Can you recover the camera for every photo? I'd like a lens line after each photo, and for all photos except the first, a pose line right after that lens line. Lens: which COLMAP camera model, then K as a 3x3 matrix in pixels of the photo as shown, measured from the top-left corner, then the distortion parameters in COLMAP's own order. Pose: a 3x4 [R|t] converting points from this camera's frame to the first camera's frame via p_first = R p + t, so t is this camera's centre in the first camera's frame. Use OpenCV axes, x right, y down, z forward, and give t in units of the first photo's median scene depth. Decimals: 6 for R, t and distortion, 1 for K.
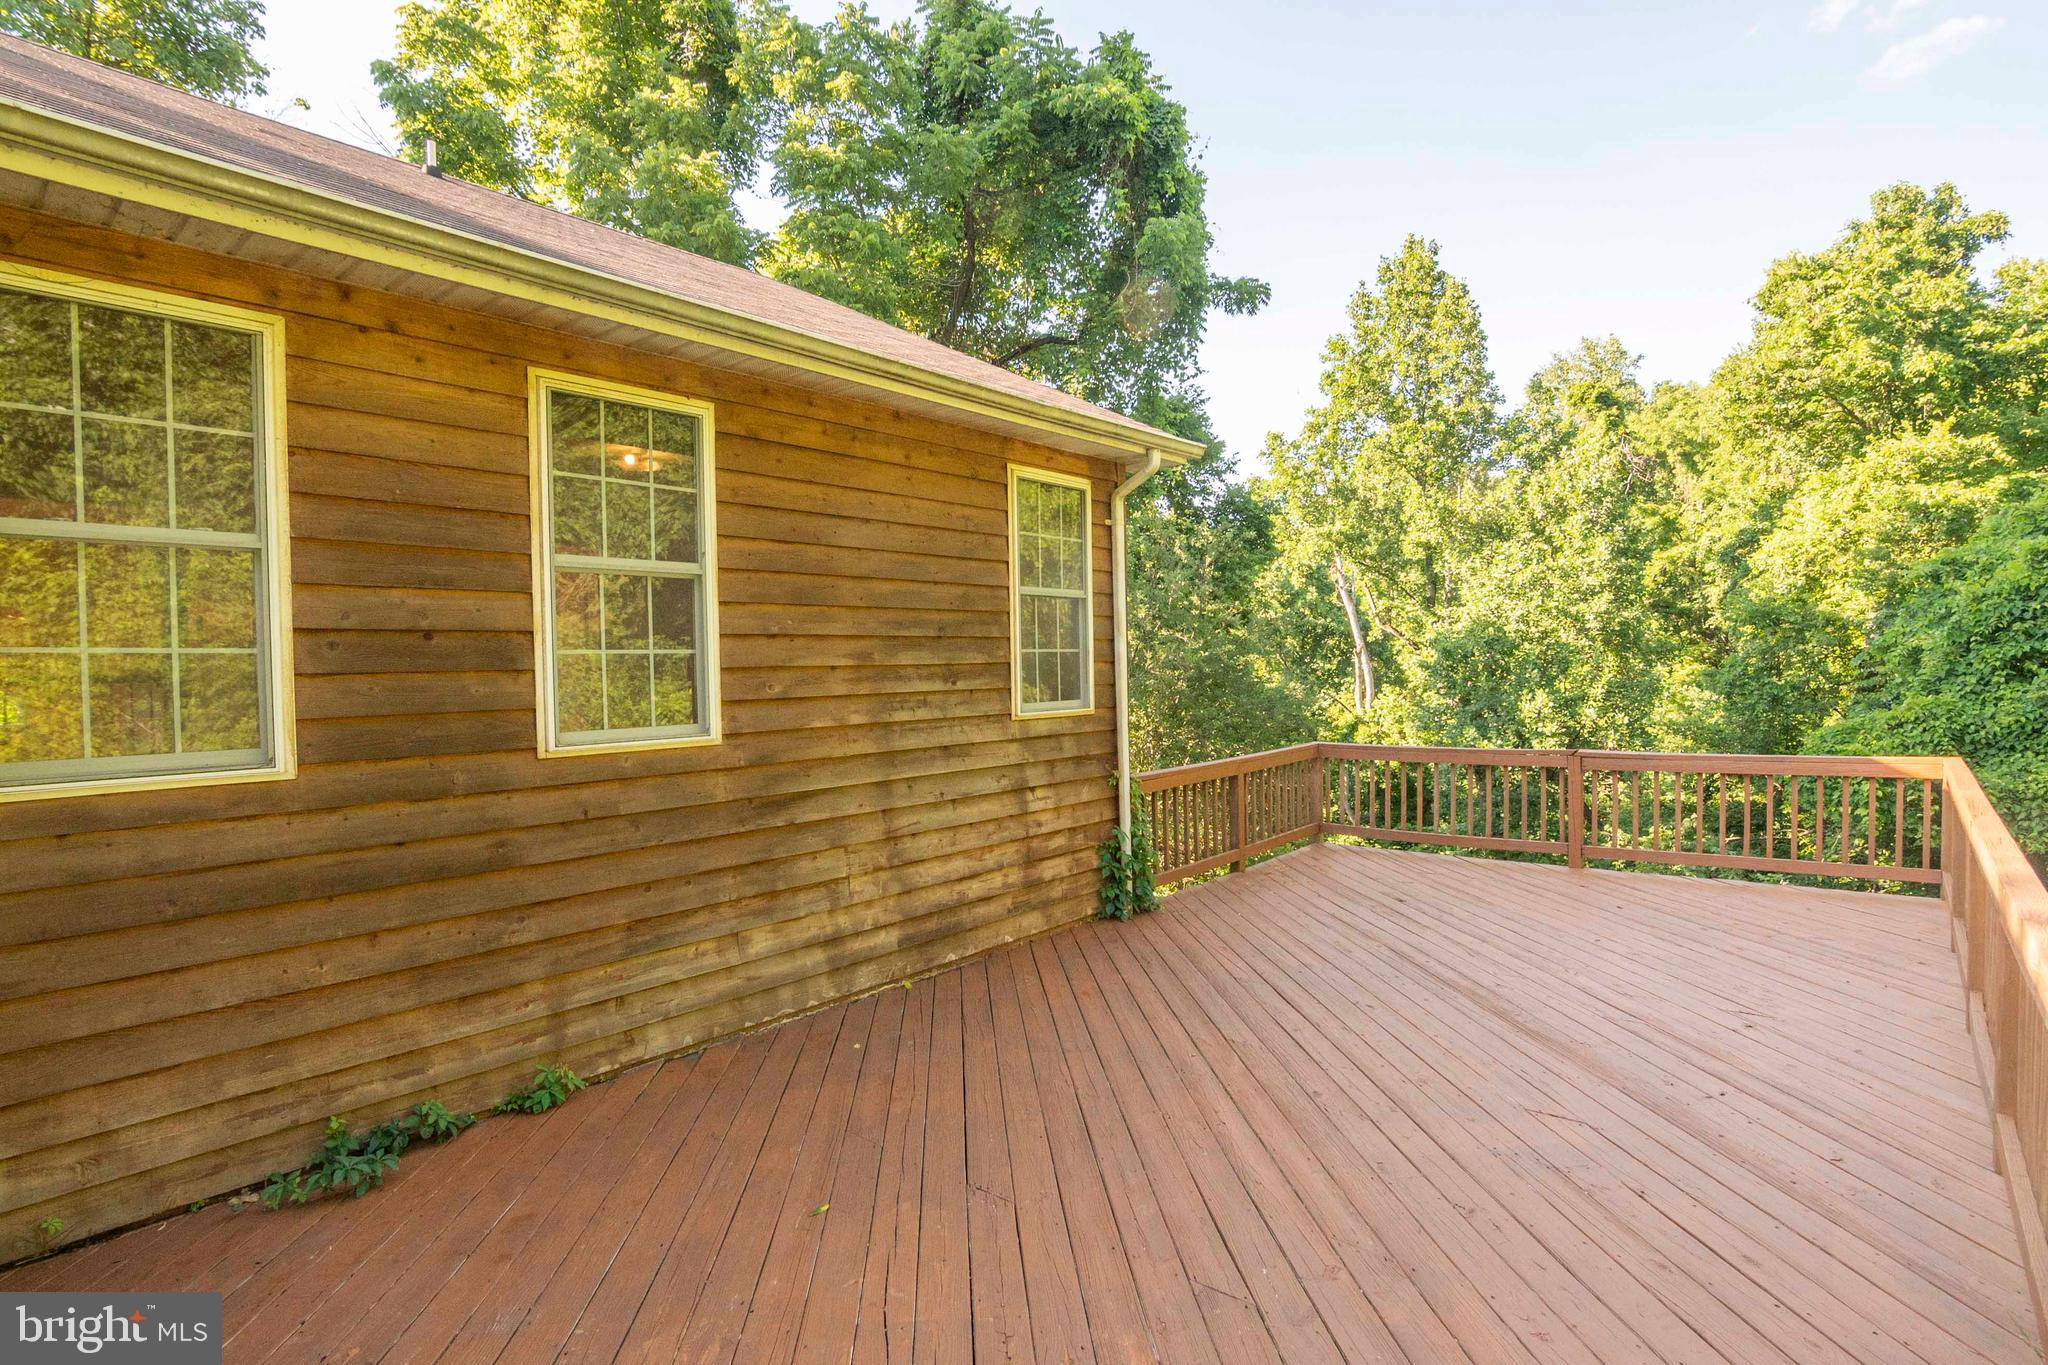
lens RADIAL K [[1010.5, 0, 1017.8], [0, 1010.5, 680.8], [0, 0, 1]] dist [-0.029795, 0.009738]
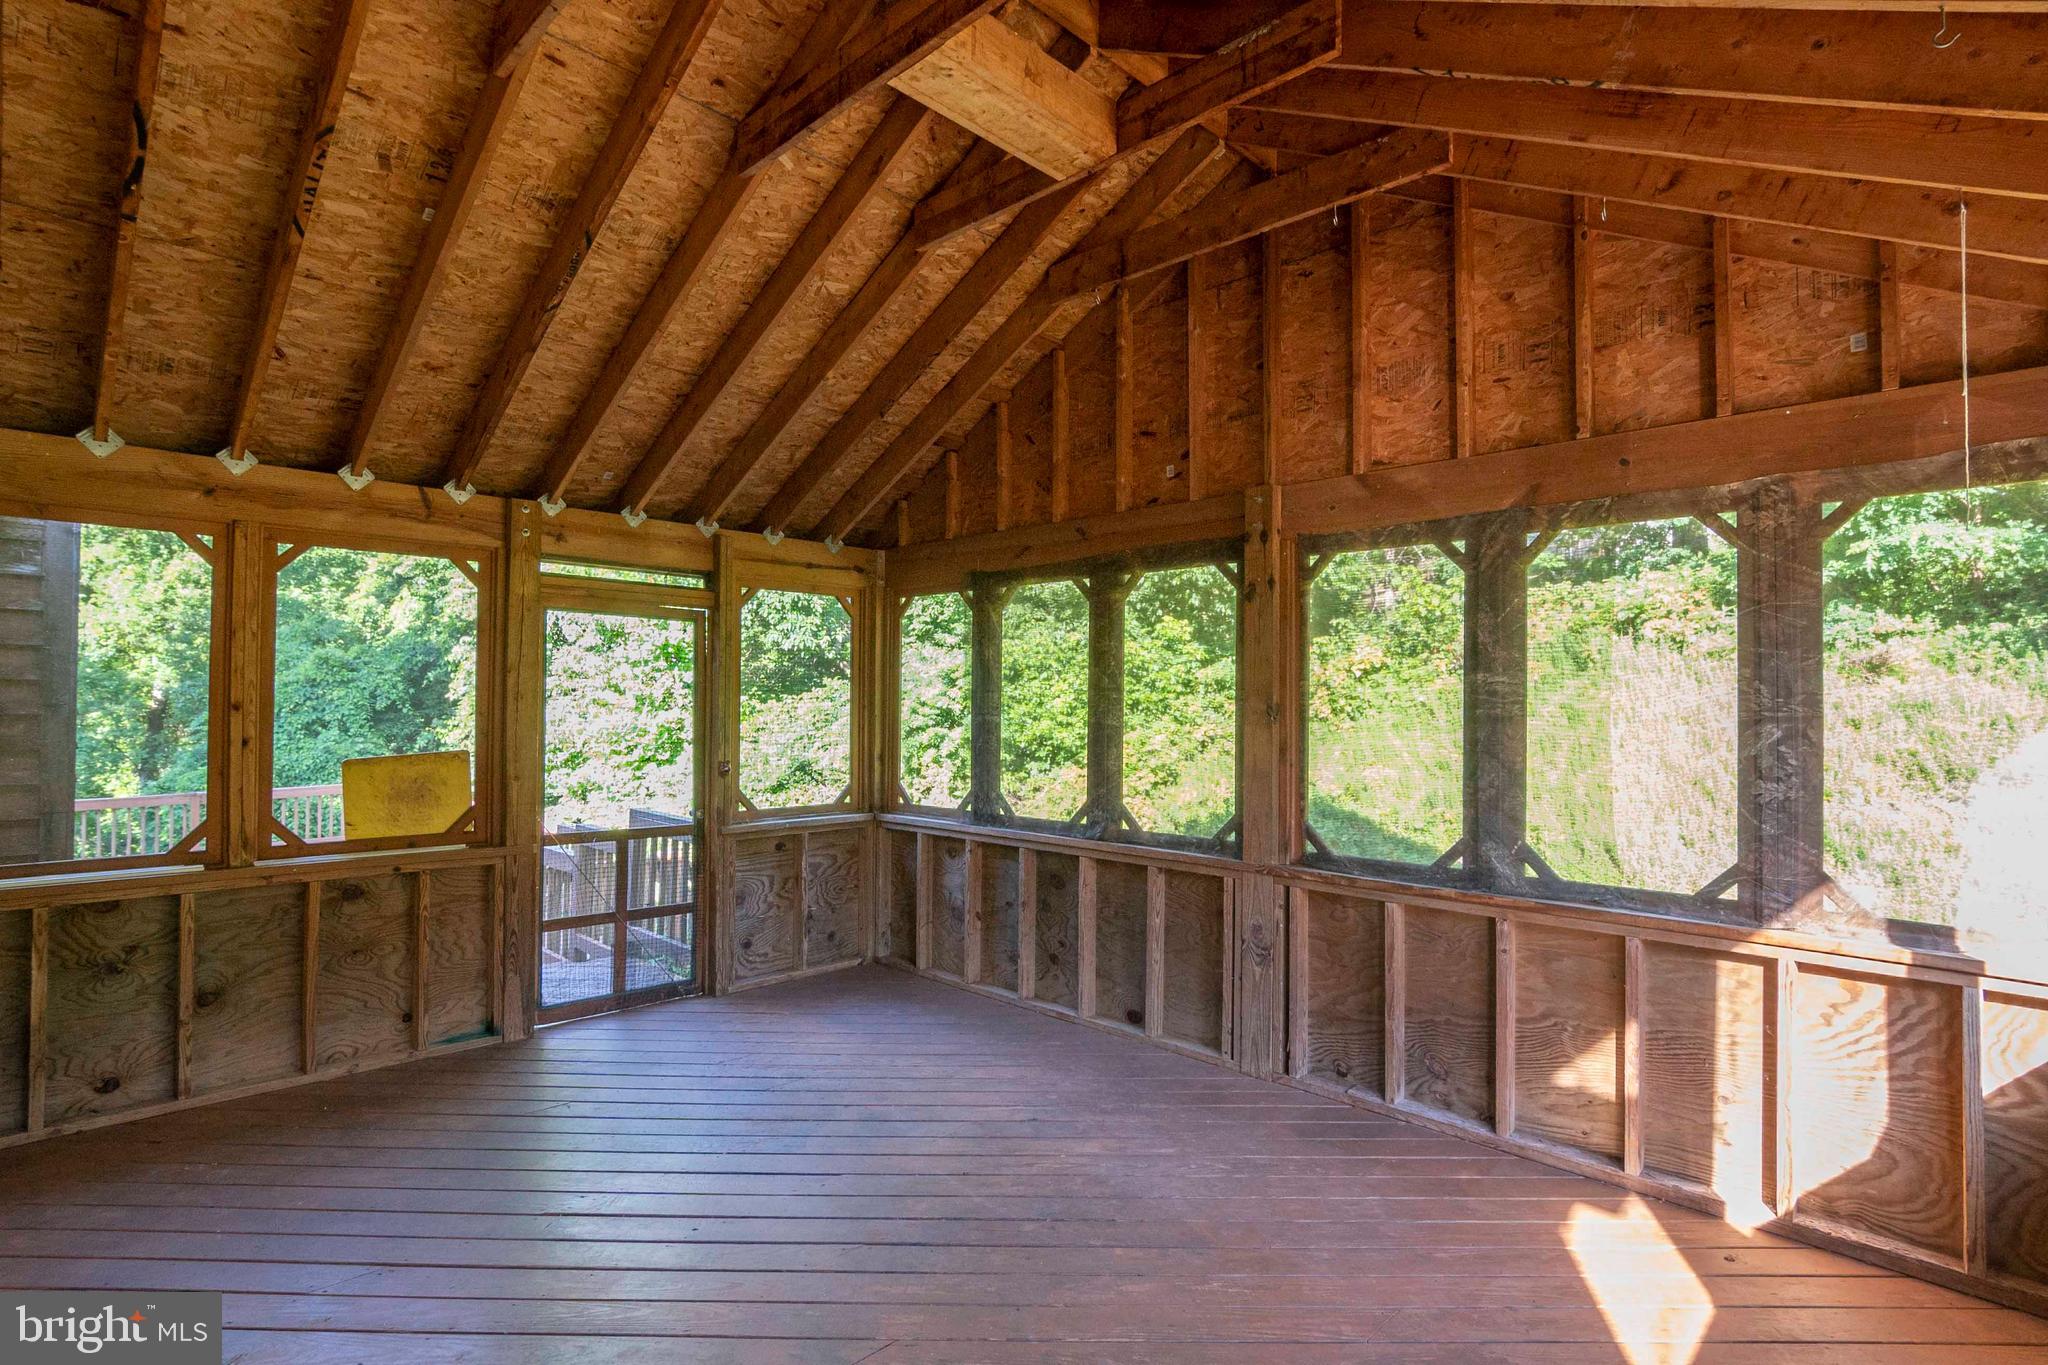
lens RADIAL K [[1010.5, 0, 1031.0], [0, 1010.5, 702.4], [0, 0, 1]] dist [-0.029795, 0.009738]
pose [[0.045656, 0.011880, 0.998887, -0.387193], [0.006816, 0.999902, -0.012203, -0.019311], [-0.998934, 0.007365, 0.045571, -0.175635]]
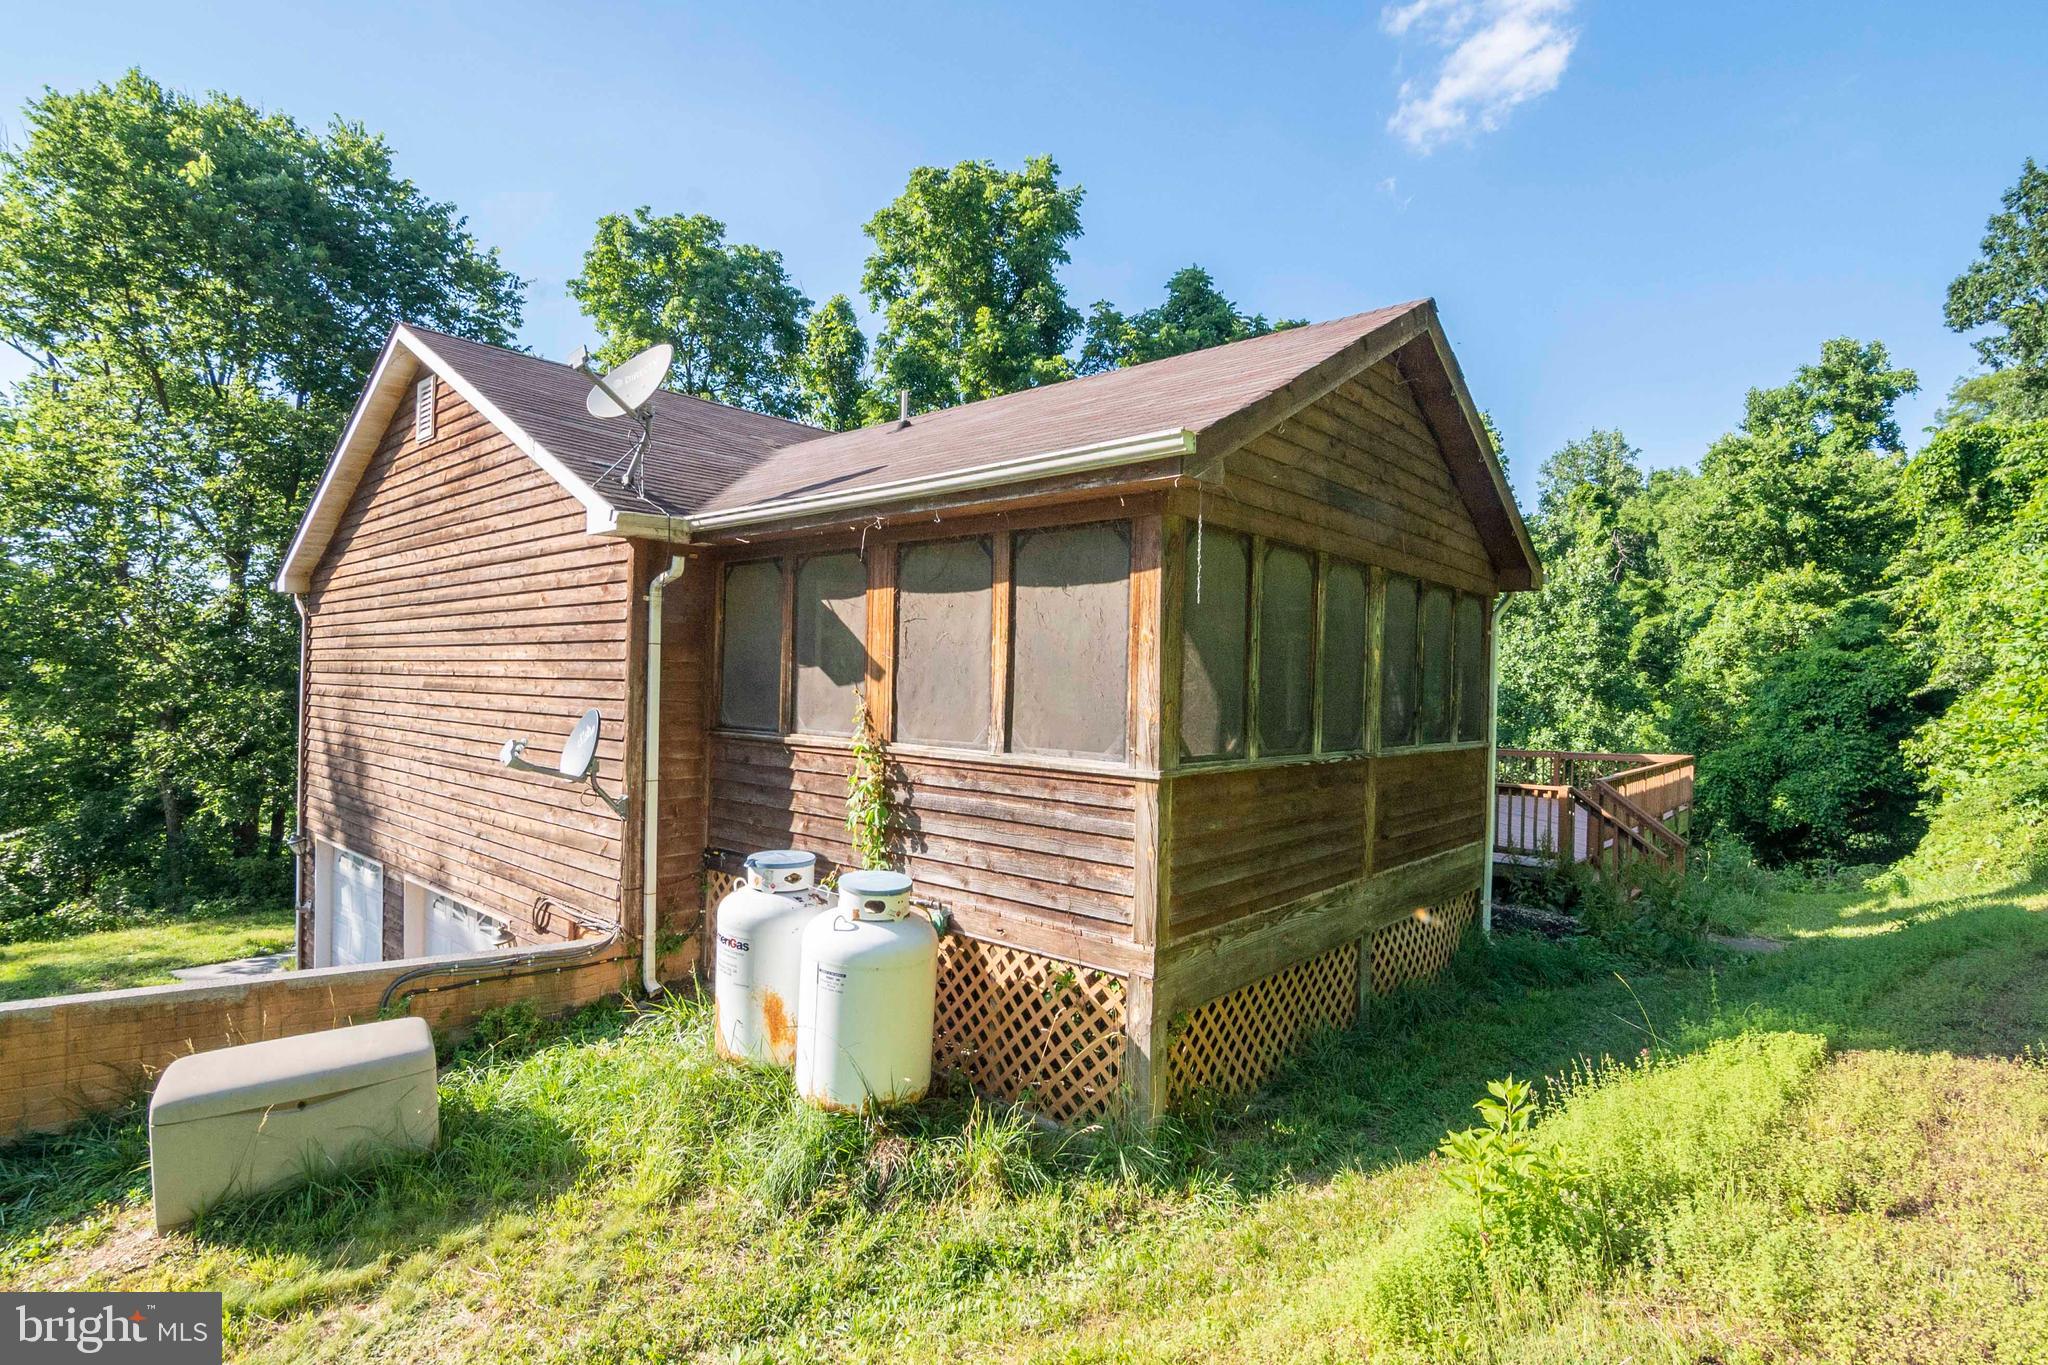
lens RADIAL K [[1010.5, 0, 1017.4], [0, 1010.5, 674.1], [0, 0, 1]] dist [-0.029795, 0.009738]
pose [[0.999273, 0.037507, -0.006762, -0.275609], [-0.037674, 0.998937, -0.026545, -0.001161], [0.005759, 0.026781, 0.999625, -0.538268]]
